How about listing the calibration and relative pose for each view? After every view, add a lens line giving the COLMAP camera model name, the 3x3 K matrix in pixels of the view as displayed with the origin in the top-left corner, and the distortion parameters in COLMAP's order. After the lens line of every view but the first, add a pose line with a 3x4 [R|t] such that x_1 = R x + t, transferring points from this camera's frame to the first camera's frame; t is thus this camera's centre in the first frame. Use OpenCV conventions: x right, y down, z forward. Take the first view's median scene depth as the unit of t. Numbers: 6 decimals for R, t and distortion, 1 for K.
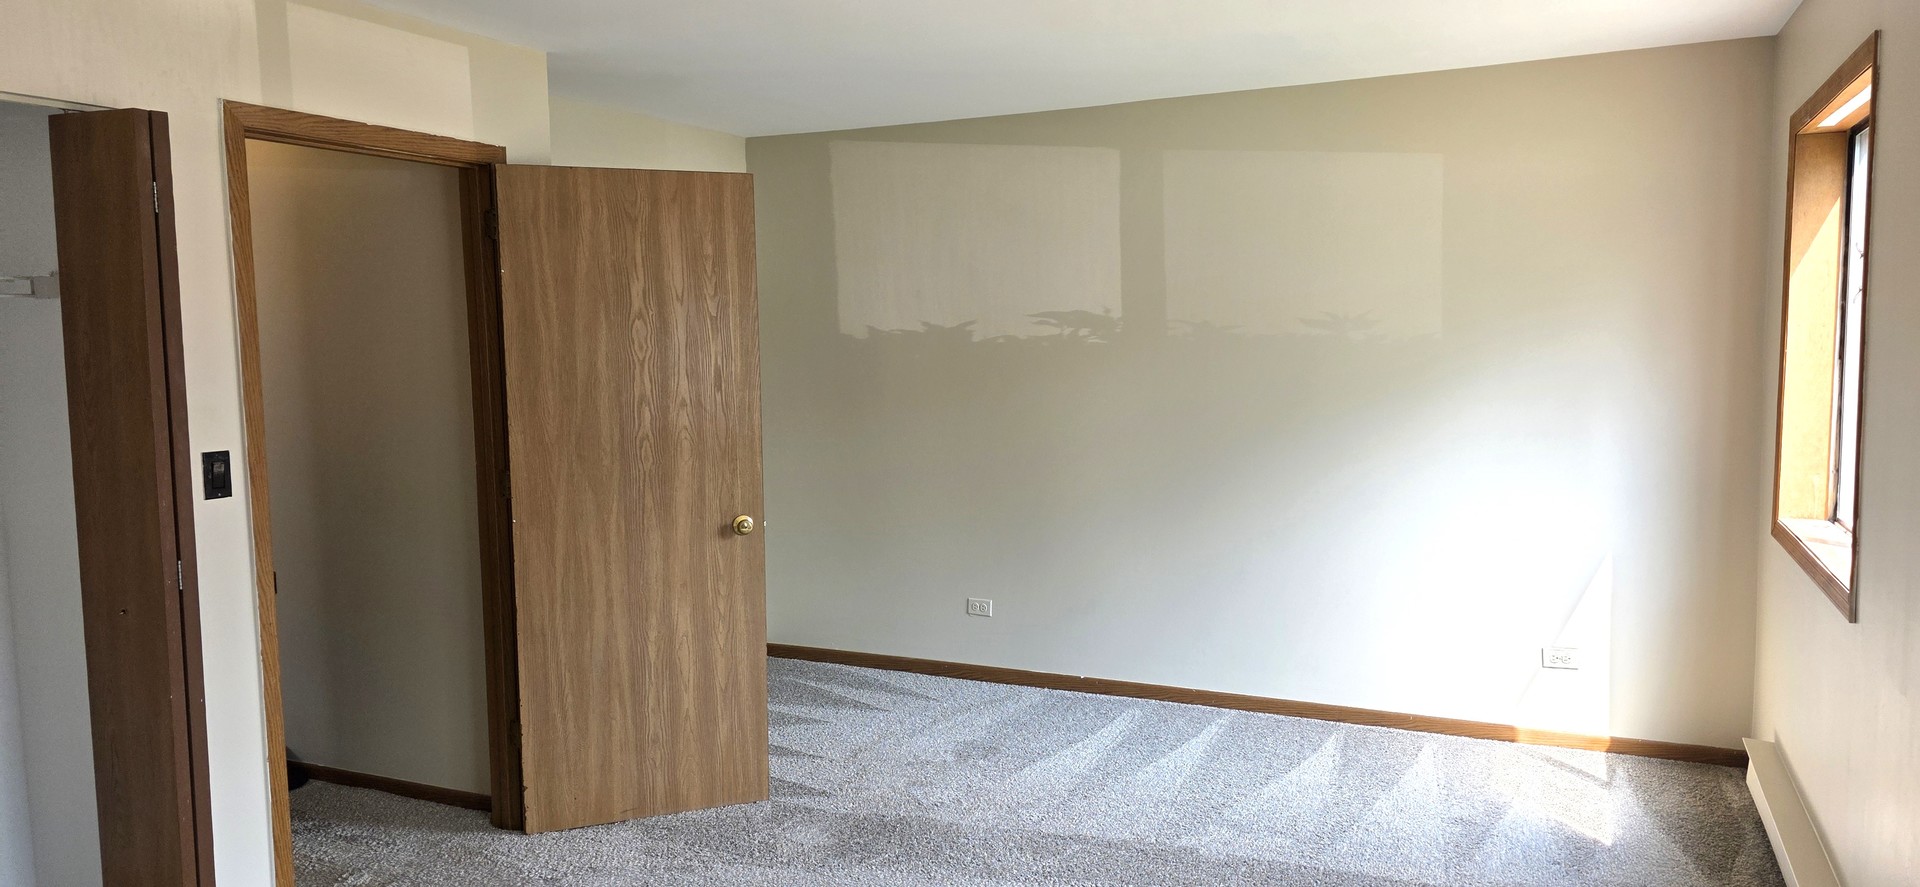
lens RADIAL K [[1284.5, 0, 965.0], [0, 1284.5, 441.7], [0, 0, 1]] dist [0.011058, -0.012550]
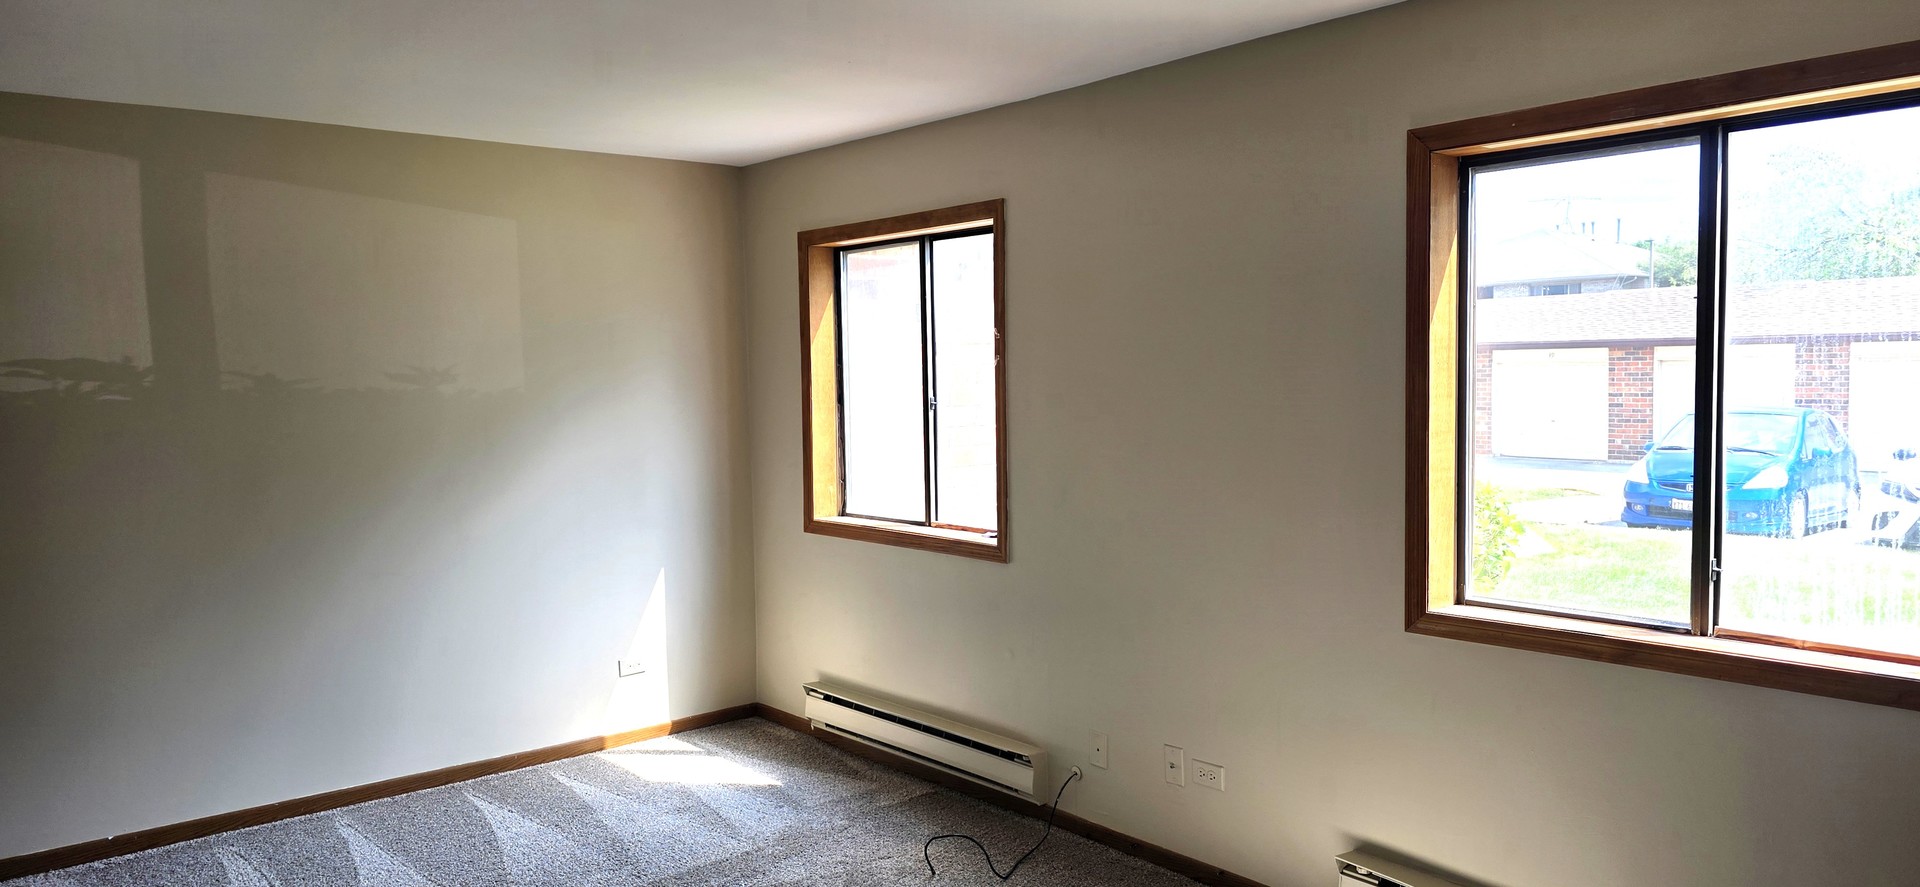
lens RADIAL K [[1284.5, 0, 968.0], [0, 1284.5, 444.0], [0, 0, 1]] dist [0.011058, -0.012550]
pose [[0.374588, -0.037795, 0.926421, -0.459961], [0.085303, 0.996336, 0.006156, -0.012050], [-0.923259, 0.076720, 0.376439, 0.248378]]
